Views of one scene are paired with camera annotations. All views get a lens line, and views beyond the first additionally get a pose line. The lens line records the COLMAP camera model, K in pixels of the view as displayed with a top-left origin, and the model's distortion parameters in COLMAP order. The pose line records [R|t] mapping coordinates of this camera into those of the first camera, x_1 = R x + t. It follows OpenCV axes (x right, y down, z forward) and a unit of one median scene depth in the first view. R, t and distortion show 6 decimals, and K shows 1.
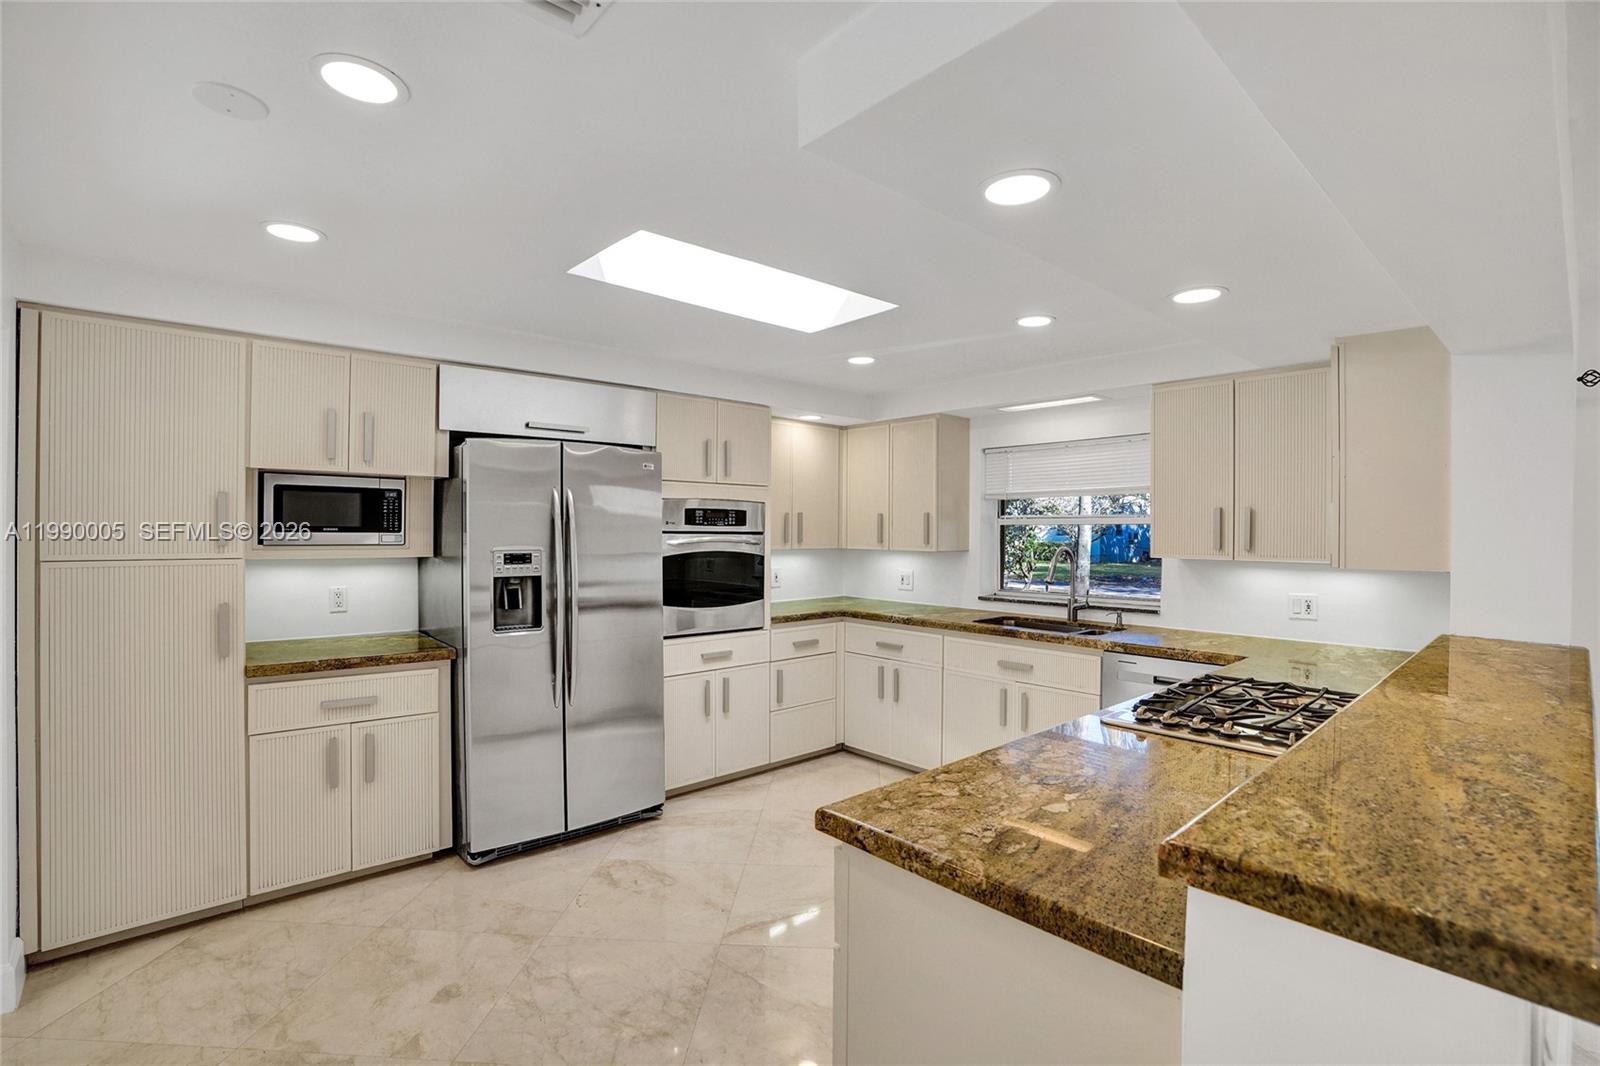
lens RADIAL K [[746.5, 0, 803.7], [0, 746.5, 532.3], [0, 0, 1]] dist [-0.069923, 0.032260]
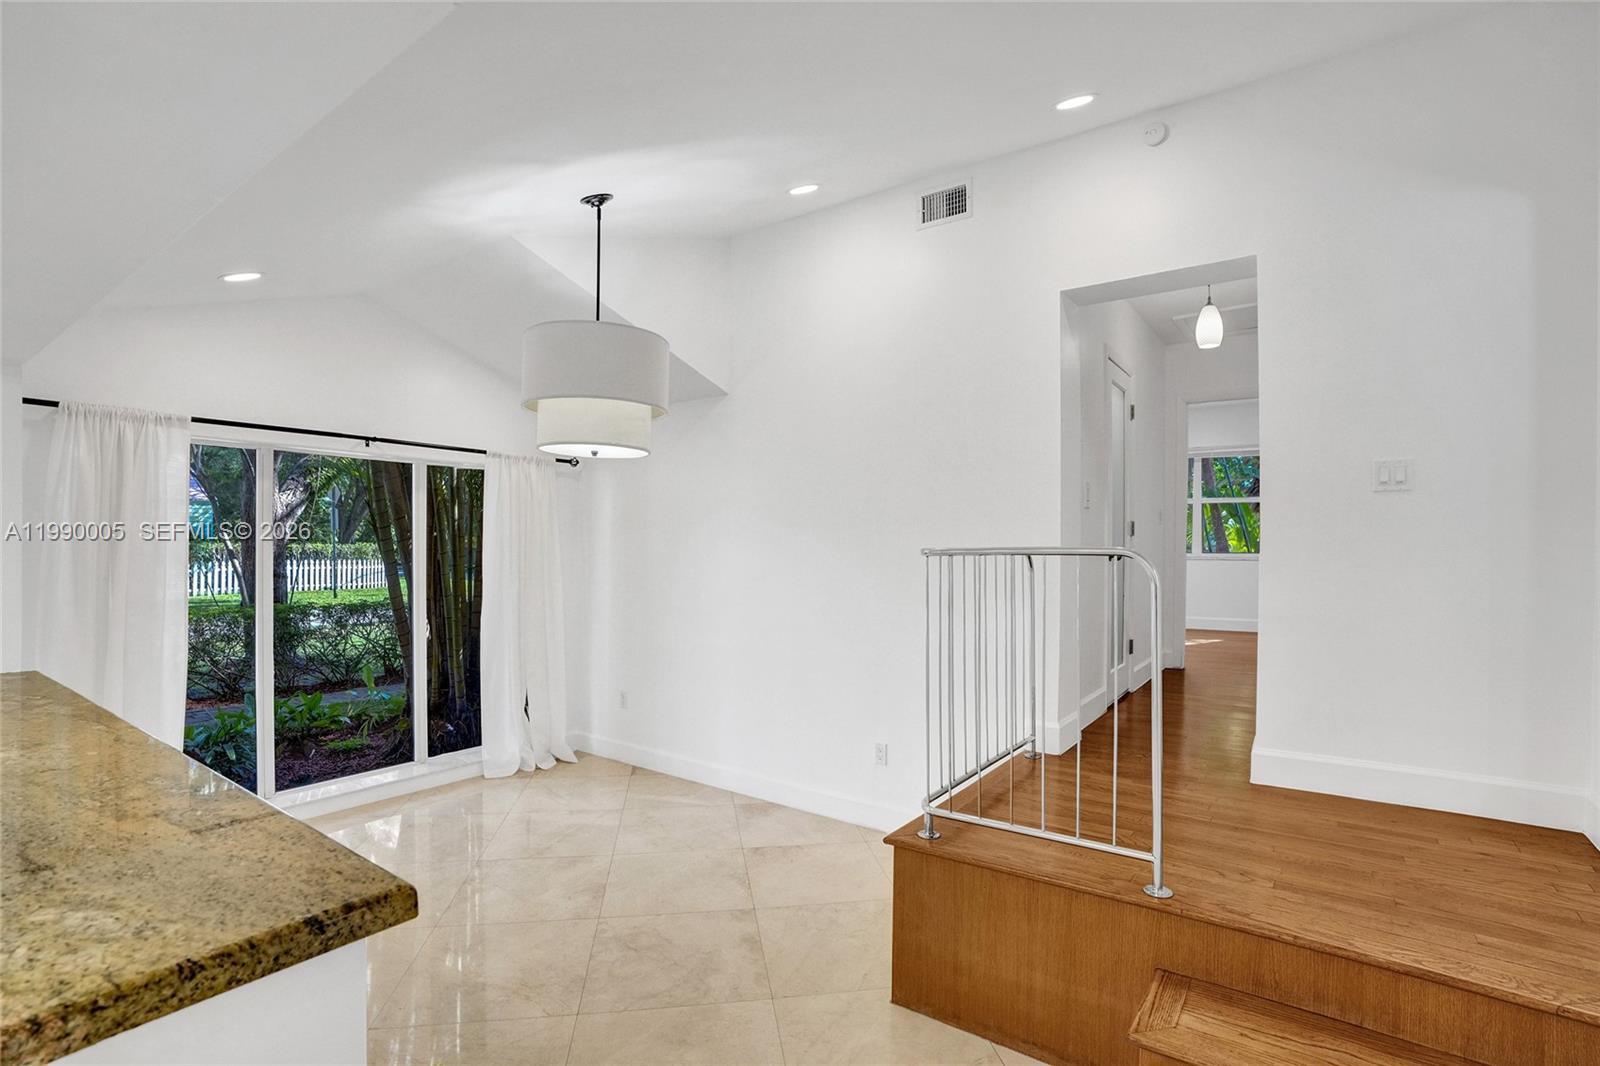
lens RADIAL K [[753.2, 0, 805.5], [0, 753.2, 543.3], [0, 0, 1]] dist [-0.061379, 0.025054]
pose [[-0.216600, -0.004695, 0.976249, -0.104356], [-0.001965, 0.999989, 0.004373, -0.019578], [-0.976258, -0.000971, -0.216607, 0.098594]]
